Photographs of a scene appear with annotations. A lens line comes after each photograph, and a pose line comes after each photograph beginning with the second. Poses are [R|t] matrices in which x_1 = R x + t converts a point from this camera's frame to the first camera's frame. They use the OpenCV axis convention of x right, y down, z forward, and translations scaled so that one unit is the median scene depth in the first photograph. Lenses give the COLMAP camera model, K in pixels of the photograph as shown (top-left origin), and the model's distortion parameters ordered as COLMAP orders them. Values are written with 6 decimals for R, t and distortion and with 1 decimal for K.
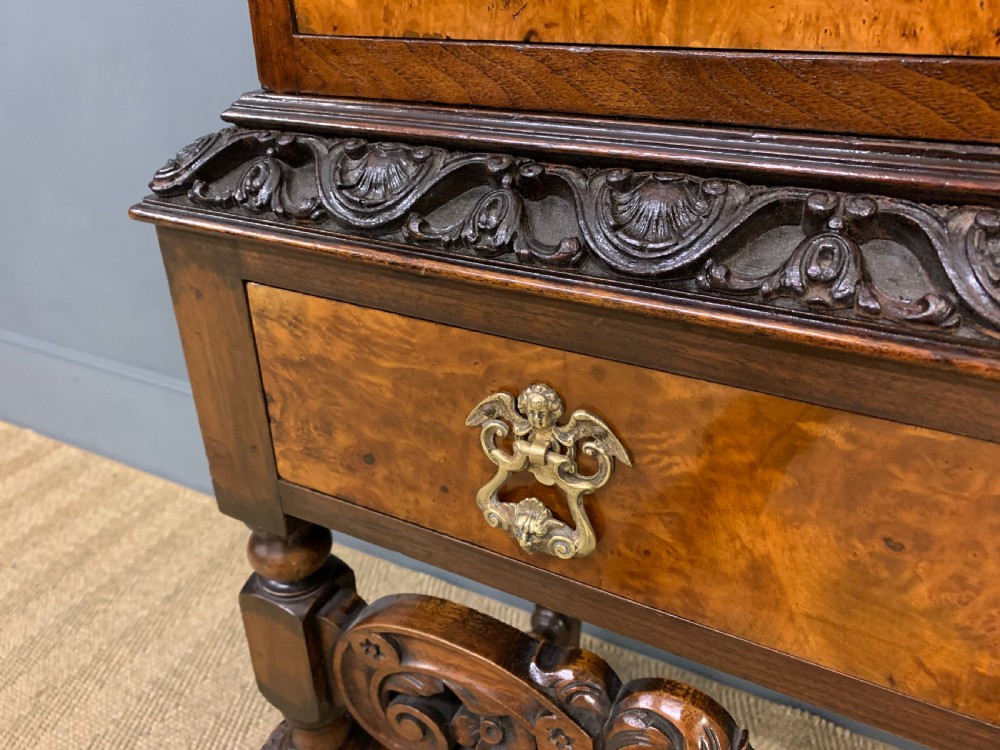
lens RADIAL K [[775.3, 0, 491.9], [0, 775.3, 372.2], [0, 0, 1]] dist [0.062121, -0.090420]
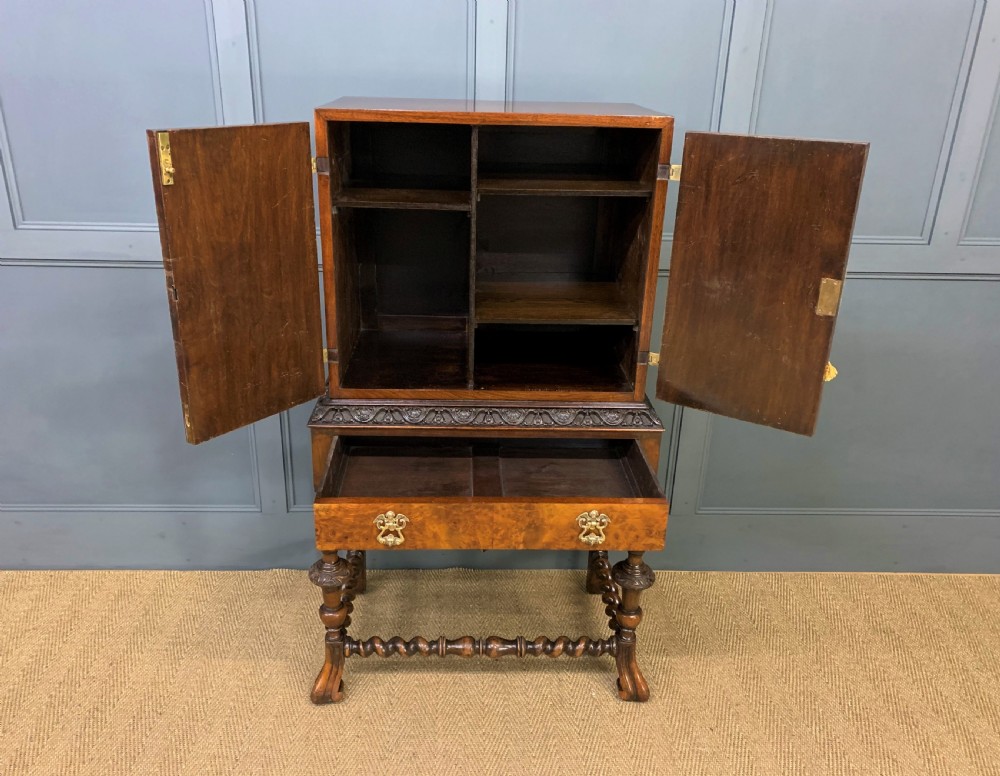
lens RADIAL K [[824.6, 0, 483.3], [0, 824.6, 387.4], [0, 0, 1]] dist [0.065895, 0.015462]
pose [[0.875923, -0.156169, 0.456477, -2.166949], [0.195631, 0.979855, -0.040165, -0.019939], [-0.441008, 0.124482, 0.888828, -4.906337]]
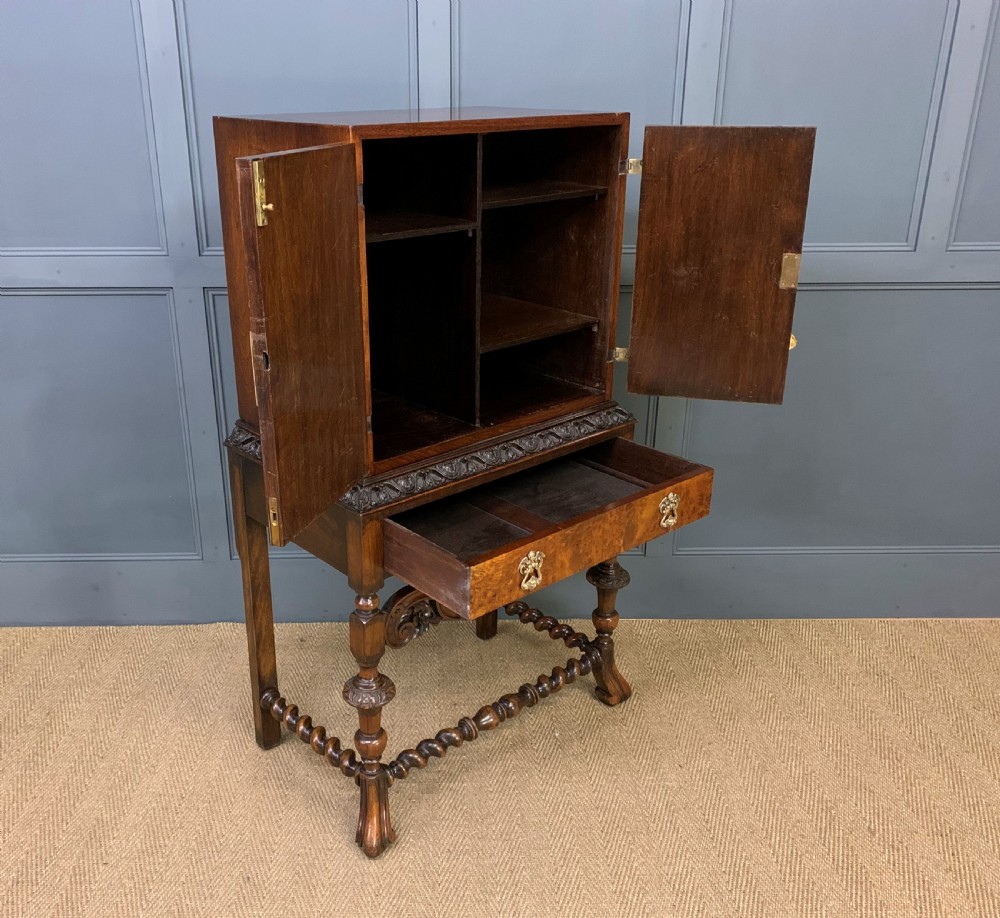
lens RADIAL K [[1015.2, 0, 447.6], [0, 1015.2, 470.9], [0, 0, 1]] dist [0.080301, 0.000000]
pose [[0.882210, -0.171946, 0.438338, -2.525492], [0.213554, 0.975799, -0.047029, 0.579624], [-0.419643, 0.135098, 0.897579, -5.991570]]
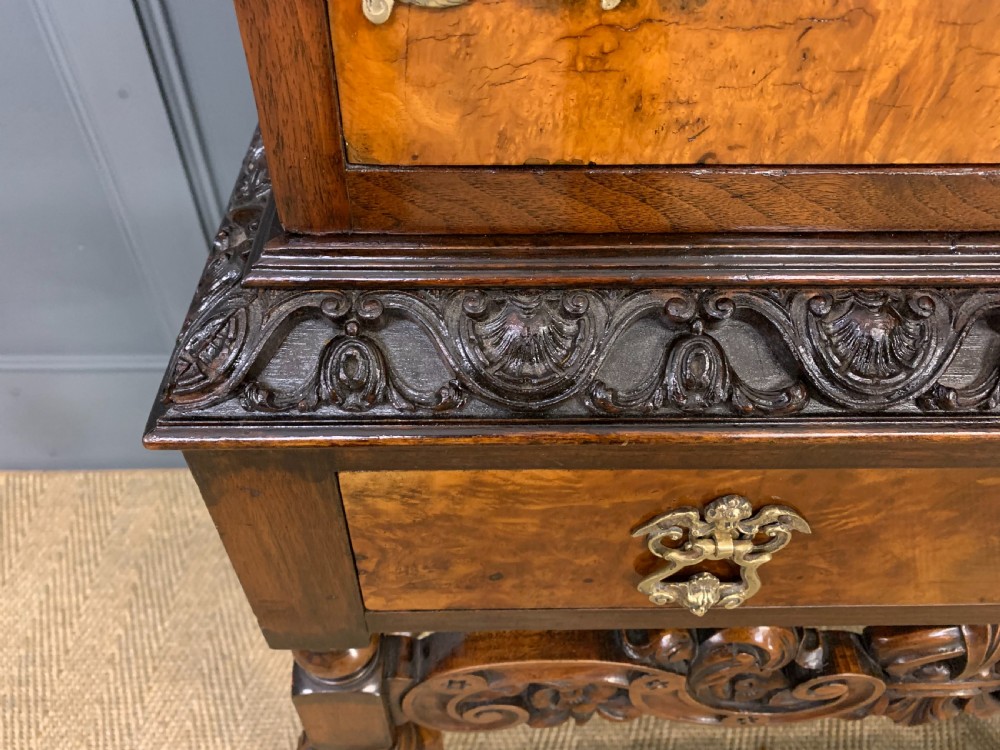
lens RADIAL K [[775.3, 0, 500.0], [0, 775.3, 374.2], [0, 0, 1]] dist [0.062121, -0.090420]
pose [[0.870331, -0.335138, 0.360841, -0.493069], [0.198430, 0.909259, 0.365887, -0.540474], [-0.450721, -0.246841, 0.857858, 0.311737]]
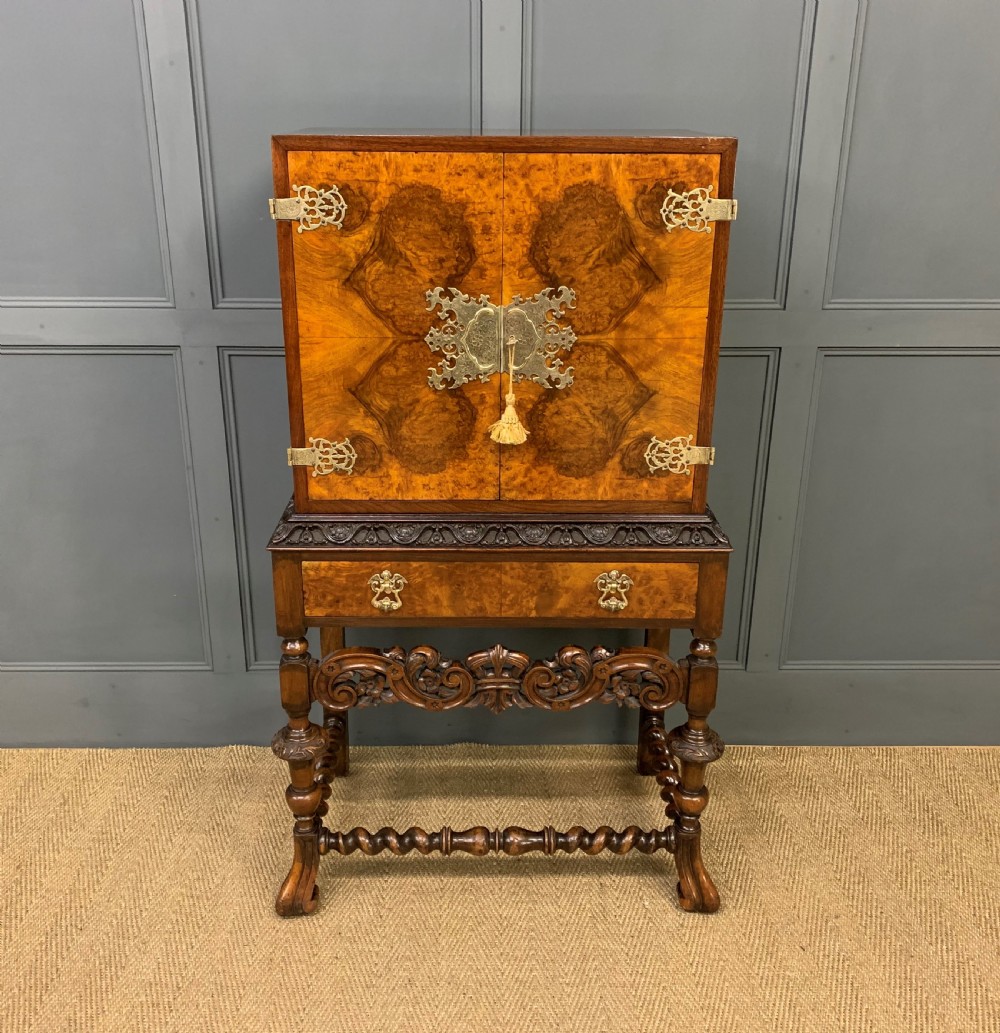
lens RADIAL K [[1066.7, 0, 487.0], [0, 1066.7, 508.7], [0, 0, 1]] dist [0.075175, 0.000000]
pose [[0.883732, -0.156568, 0.441026, -2.104660], [0.205154, 0.976610, -0.064385, 0.187222], [-0.420629, 0.147377, 0.895182, -4.885817]]
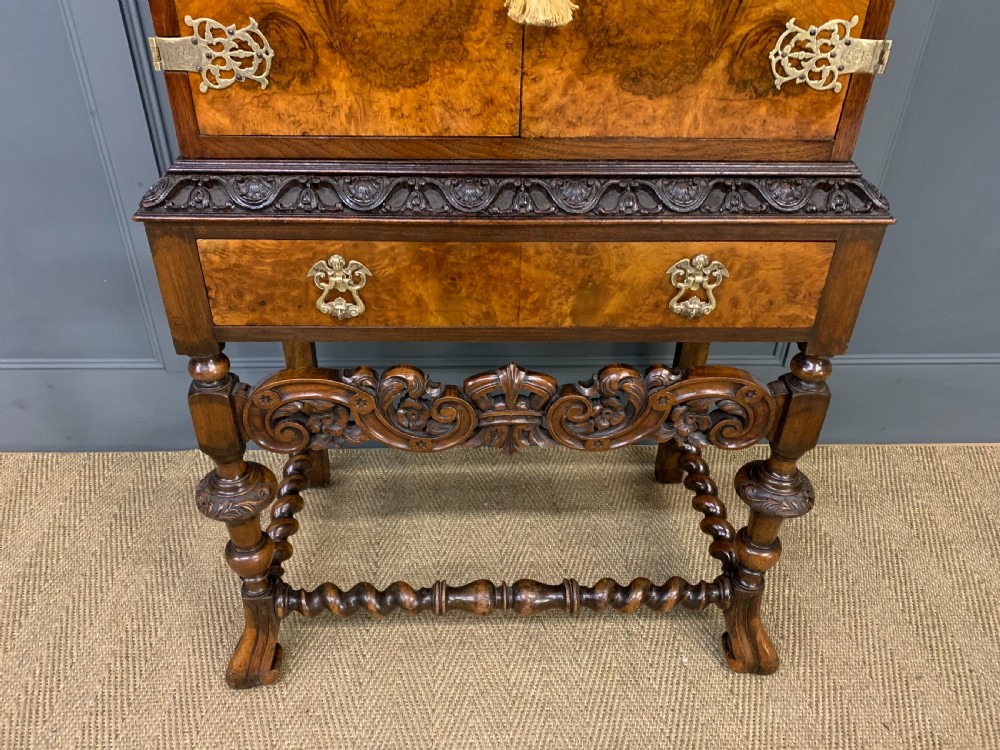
lens RADIAL K [[775.3, 0, 492.4], [0, 775.3, 369.5], [0, 0, 1]] dist [0.062121, -0.090420]
pose [[0.873120, -0.249979, 0.418535, -0.725048], [0.204592, 0.967154, 0.150847, 0.109827], [-0.442497, -0.046079, 0.895586, -1.809869]]
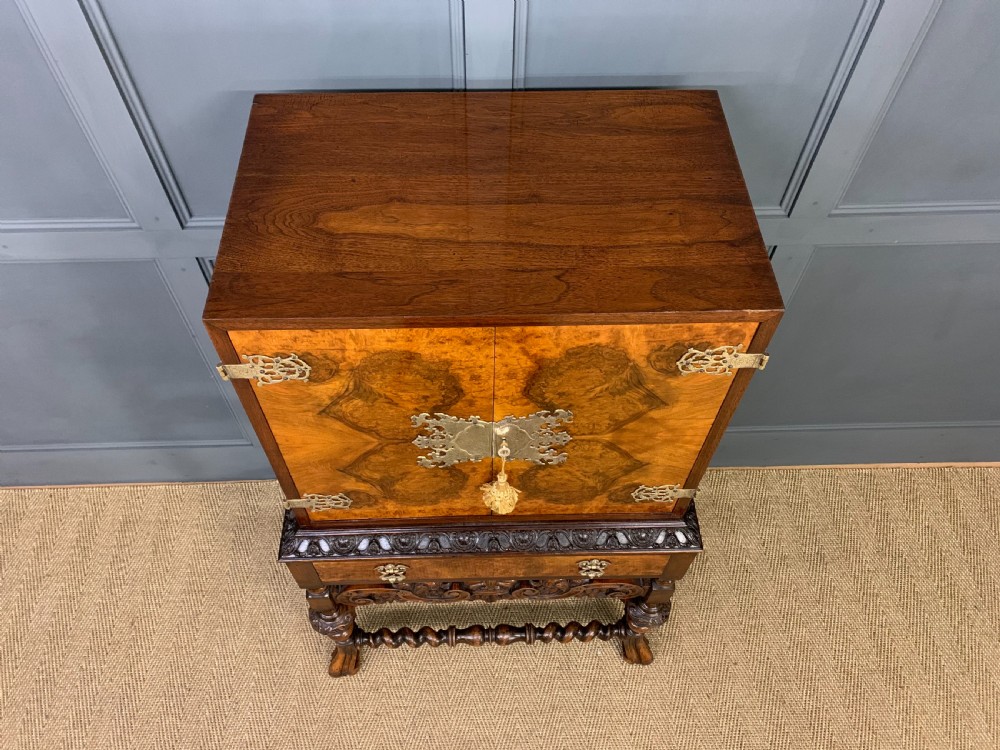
lens RADIAL K [[775.3, 0, 492.3], [0, 775.3, 370.3], [0, 0, 1]] dist [0.062121, -0.090420]
pose [[0.873508, -0.389702, 0.291748, -0.339512], [0.211805, 0.843847, 0.493011, -3.388356], [-0.438318, -0.368855, 0.819648, -2.980230]]
